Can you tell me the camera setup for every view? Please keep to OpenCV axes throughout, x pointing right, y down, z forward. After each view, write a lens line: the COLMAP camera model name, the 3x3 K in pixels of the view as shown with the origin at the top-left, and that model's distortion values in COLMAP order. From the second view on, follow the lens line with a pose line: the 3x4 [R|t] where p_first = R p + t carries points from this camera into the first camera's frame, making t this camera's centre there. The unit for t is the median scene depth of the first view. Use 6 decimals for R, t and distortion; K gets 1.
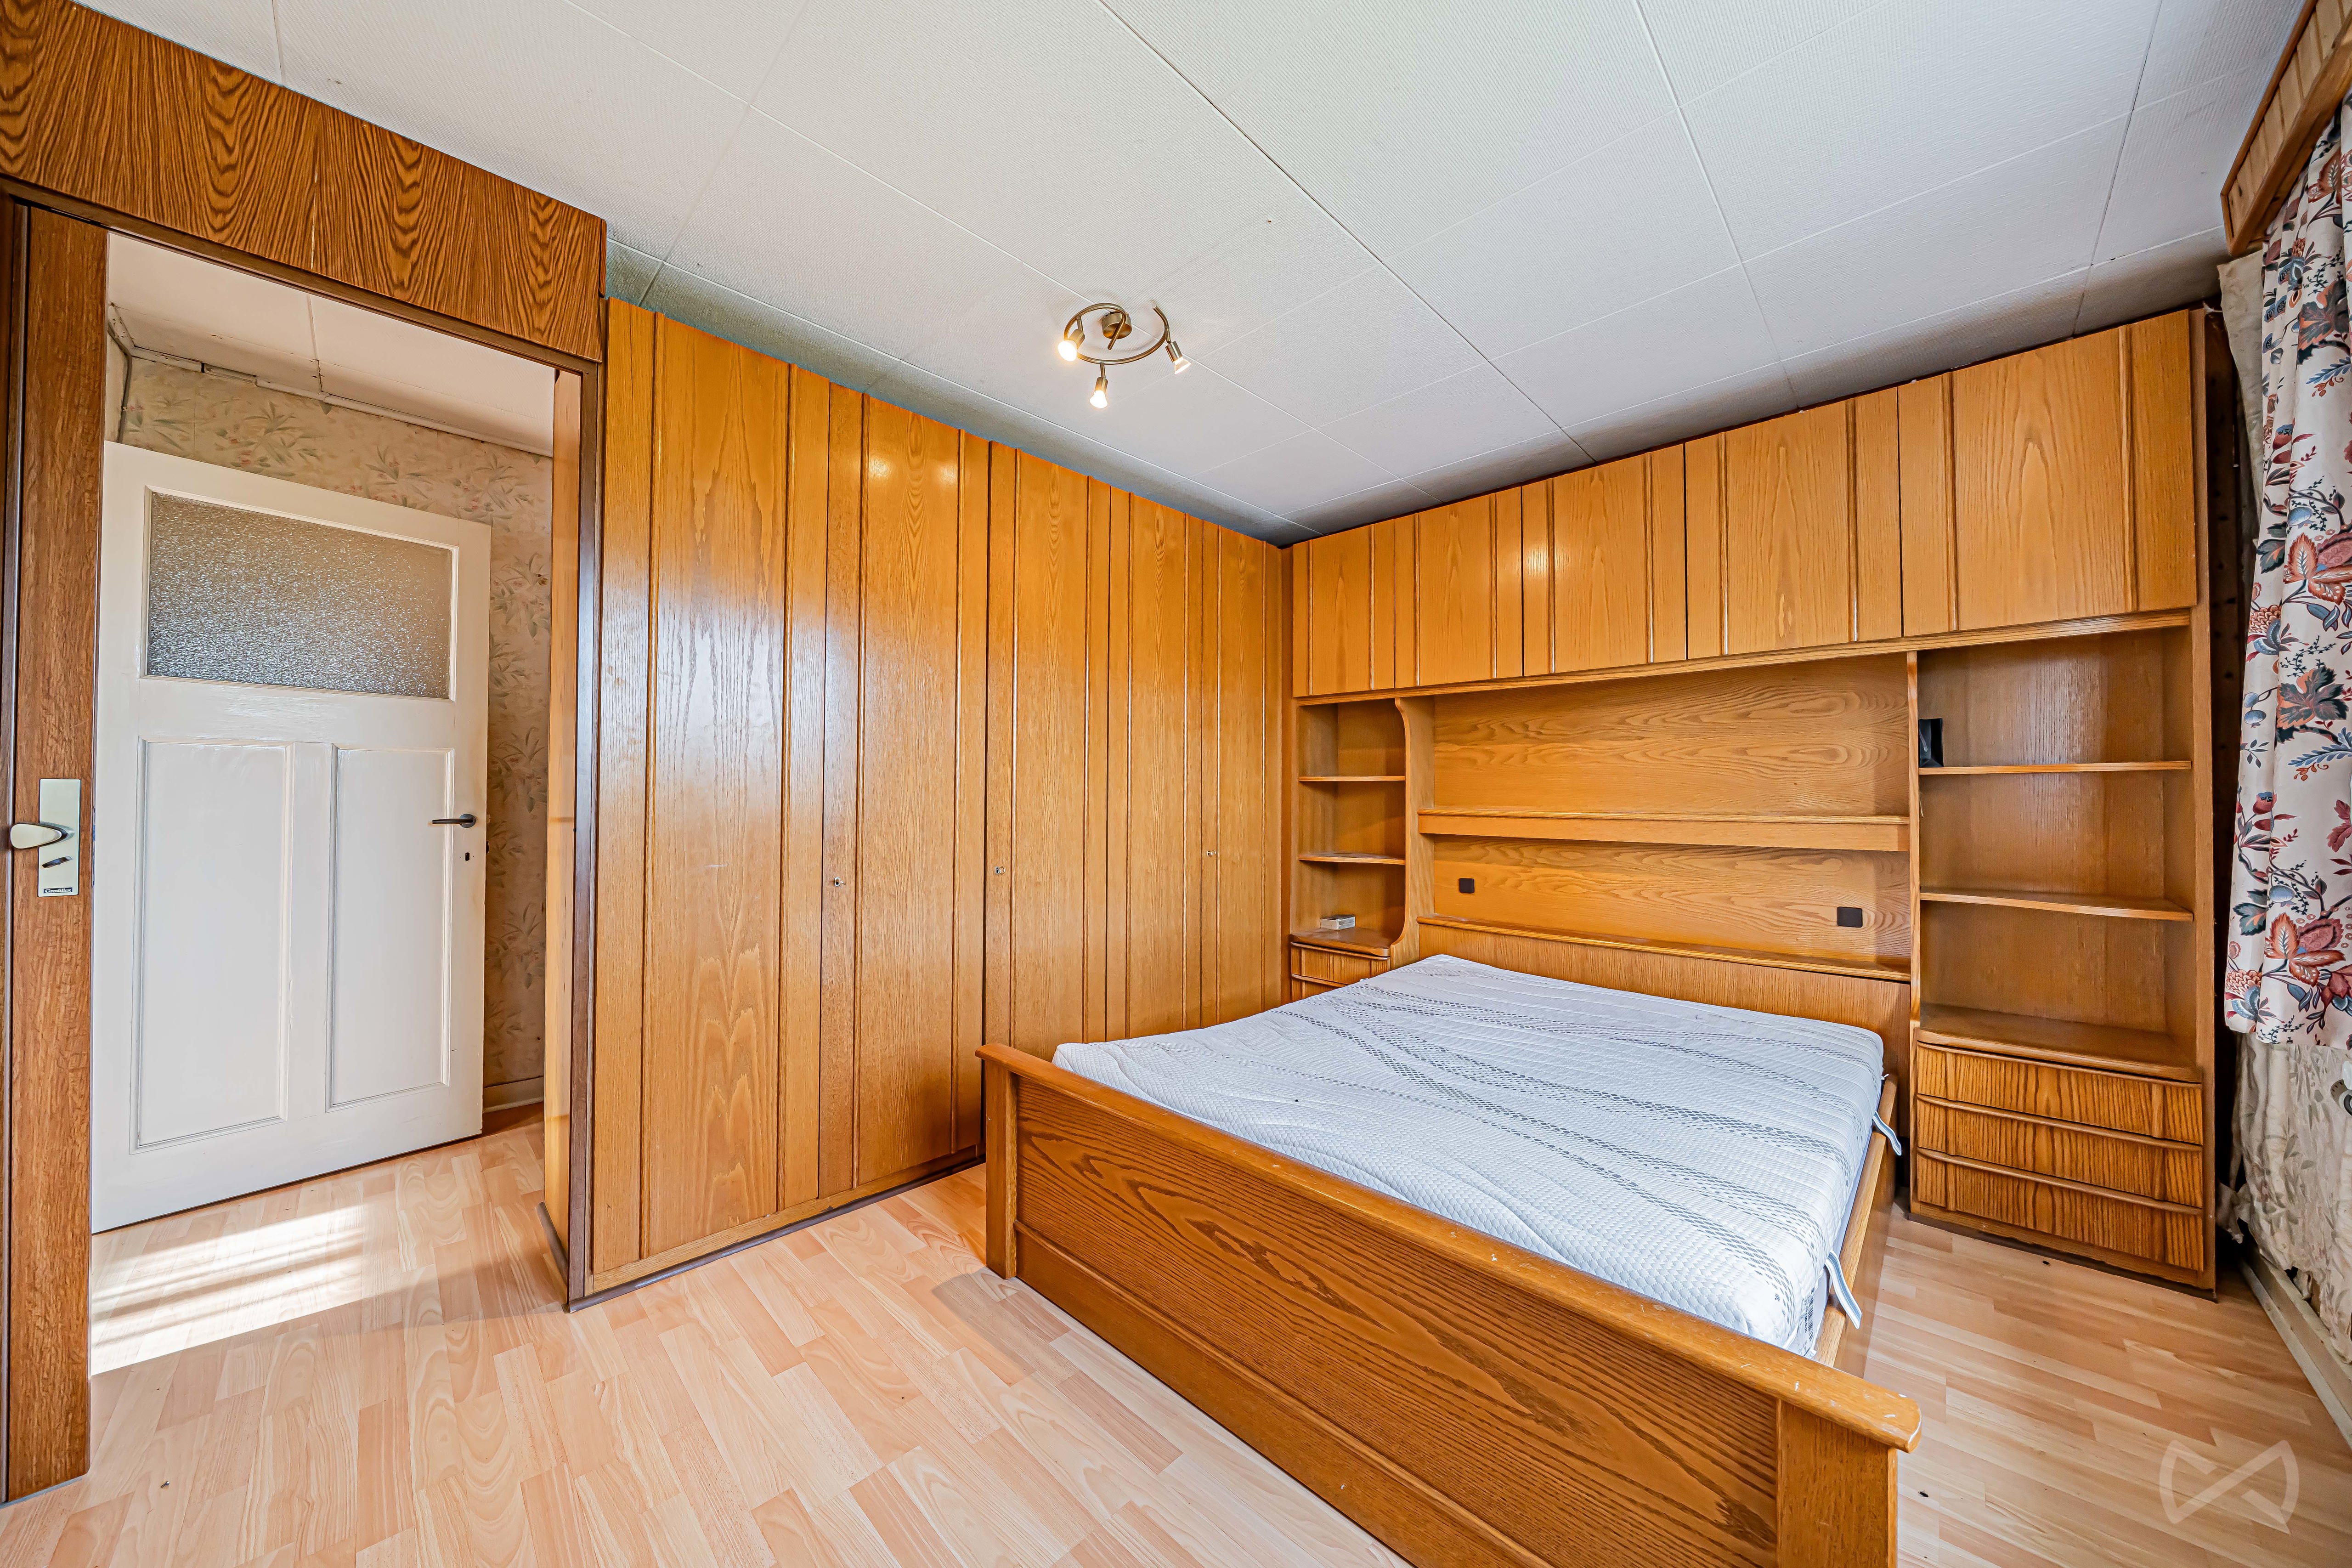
lens RADIAL K [[780.2, 0, 1166.6], [0, 780.2, 784.9], [0, 0, 1]] dist [-0.002367, -0.000147]
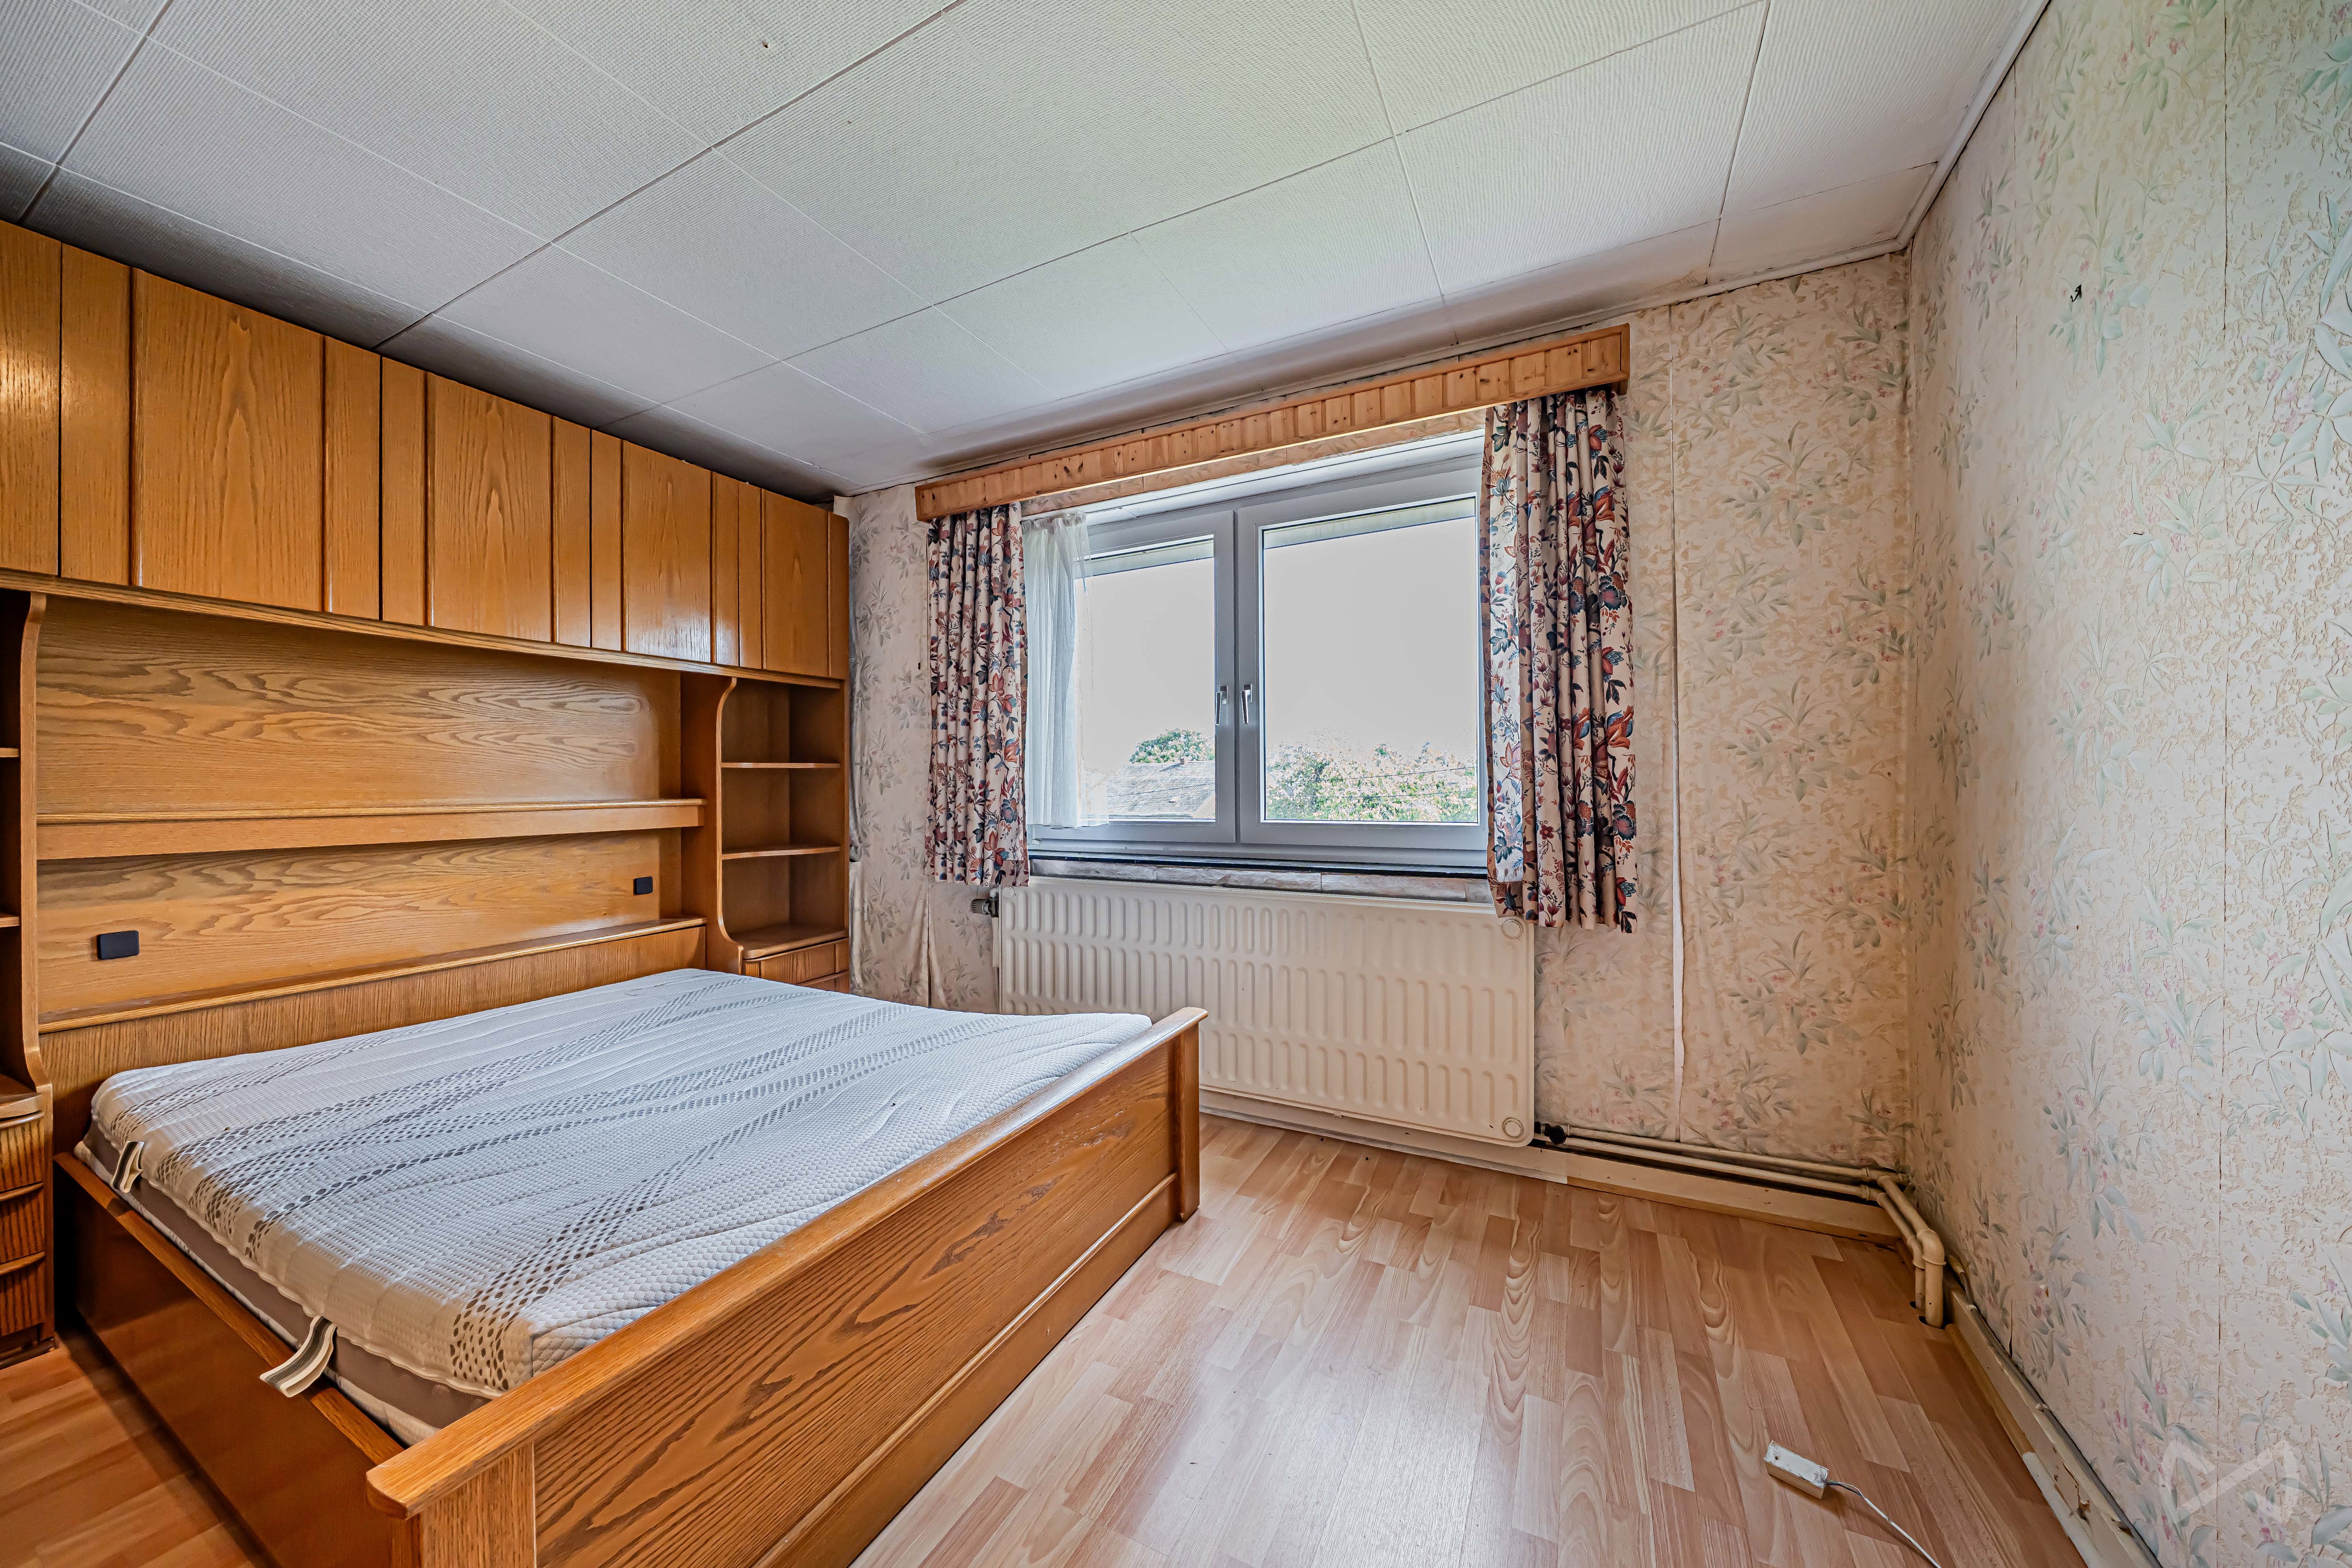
lens RADIAL K [[780.1, 0, 1166.6], [0, 780.1, 784.9], [0, 0, 1]] dist [-0.002367, -0.000147]
pose [[-0.266984, -0.001203, 0.963700, -0.453788], [-0.003872, 0.999992, 0.000176, 0.011043], [-0.963693, -0.003684, -0.266986, 0.515484]]
